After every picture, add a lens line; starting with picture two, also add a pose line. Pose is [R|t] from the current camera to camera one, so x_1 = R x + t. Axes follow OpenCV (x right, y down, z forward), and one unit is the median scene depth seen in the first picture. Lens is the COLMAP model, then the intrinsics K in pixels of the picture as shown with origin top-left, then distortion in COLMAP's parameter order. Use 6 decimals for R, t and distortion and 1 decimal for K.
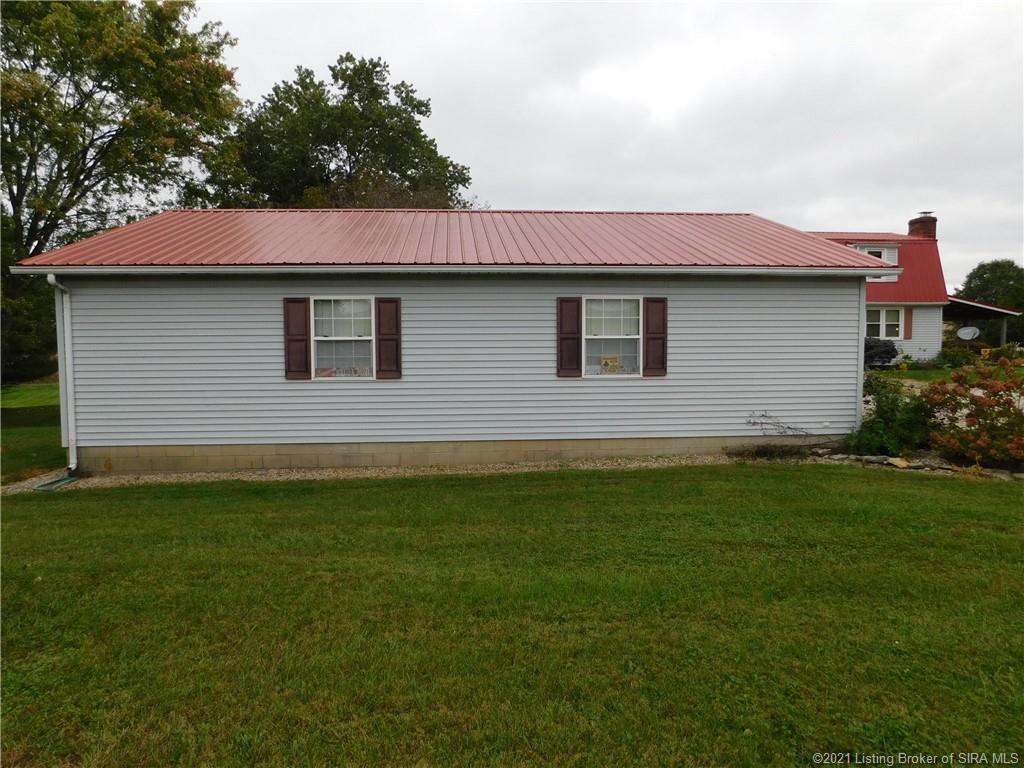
lens RADIAL K [[681.2, 0, 535.1], [0, 681.2, 385.8], [0, 0, 1]] dist [-0.046300, 0.008089]
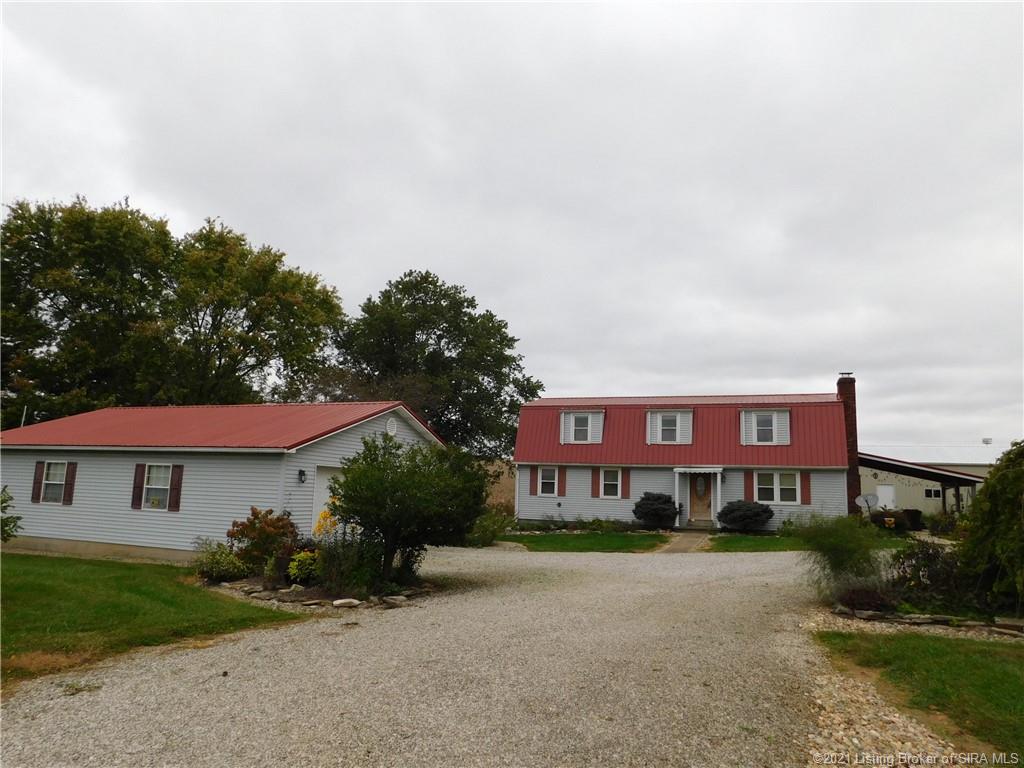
lens RADIAL K [[681.2, 0, 509.8], [0, 681.2, 389.7], [0, 0, 1]] dist [-0.046300, 0.008089]
pose [[0.907880, -0.029458, -0.418194, 1.652985], [-0.061514, 0.977371, -0.202390, -0.022110], [0.414692, 0.209471, 0.885524, -0.200808]]
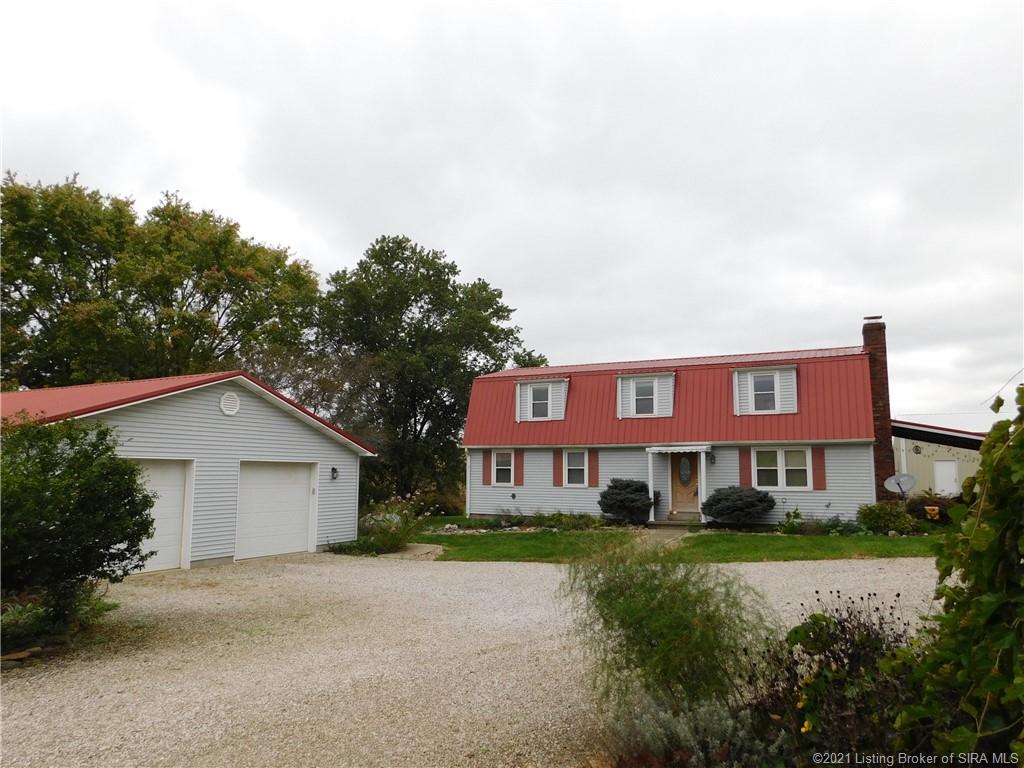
lens RADIAL K [[681.2, 0, 506.4], [0, 681.2, 389.4], [0, 0, 1]] dist [-0.046300, 0.008089]
pose [[0.861796, -0.054241, -0.504347, 1.821965], [-0.042467, 0.983061, -0.178290, -0.089109], [0.505475, 0.175068, 0.844894, 0.523017]]
